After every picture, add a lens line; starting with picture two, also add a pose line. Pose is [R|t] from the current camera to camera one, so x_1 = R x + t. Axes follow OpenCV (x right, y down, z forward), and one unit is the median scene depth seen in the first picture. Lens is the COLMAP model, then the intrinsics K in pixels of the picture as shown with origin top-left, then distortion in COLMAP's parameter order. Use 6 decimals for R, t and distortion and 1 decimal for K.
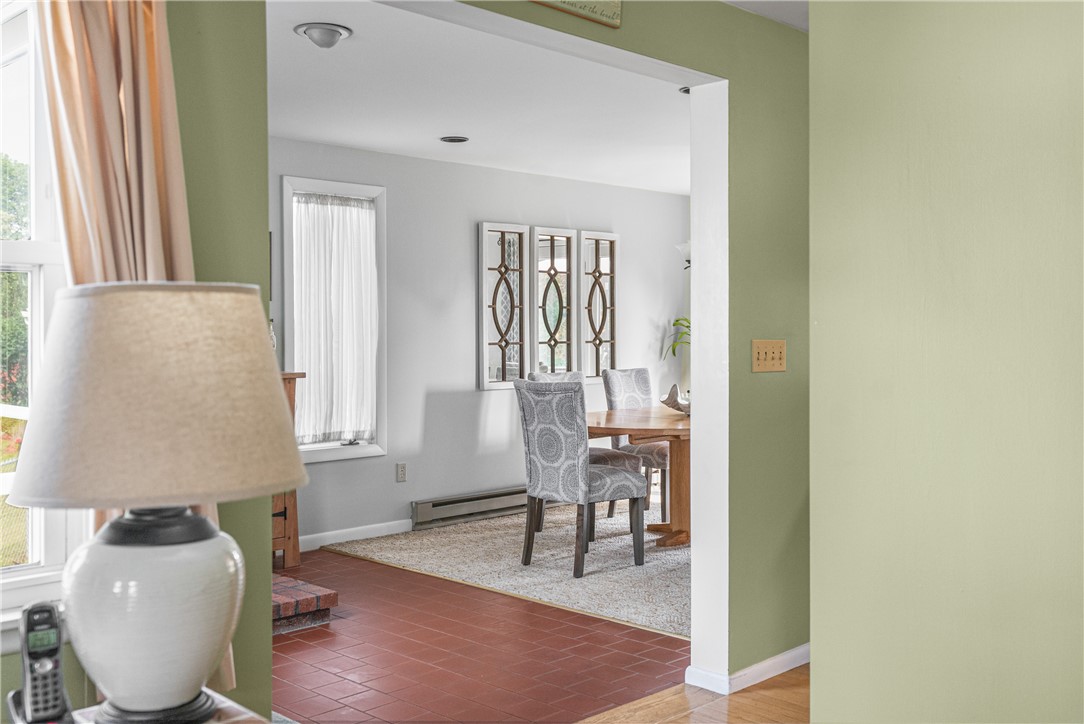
lens RADIAL K [[1084.5, 0, 559.2], [0, 1084.5, 323.0], [0, 0, 1]] dist [-0.007855, 0.000000]
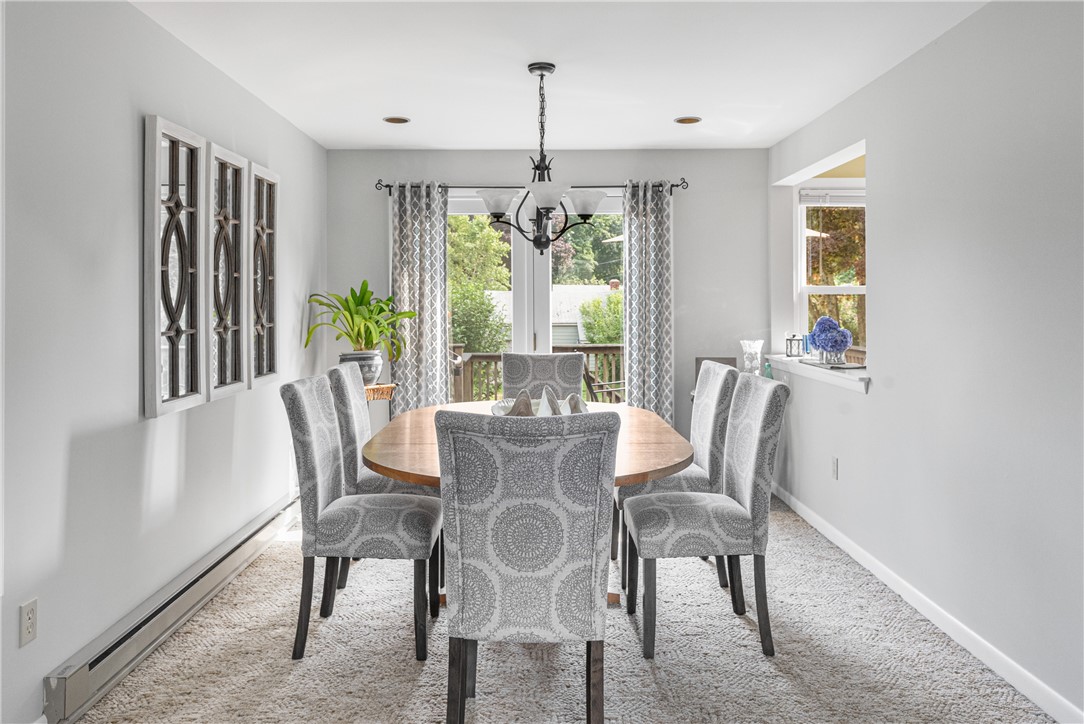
lens RADIAL K [[785.8, 0, 540.7], [0, 785.8, 299.7], [0, 0, 1]] dist [0.004433, -0.000176]
pose [[0.714841, 0.008094, 0.699241, -0.235360], [-0.008653, 0.999959, -0.002729, 0.000789], [-0.699234, -0.004100, 0.714881, 0.643373]]
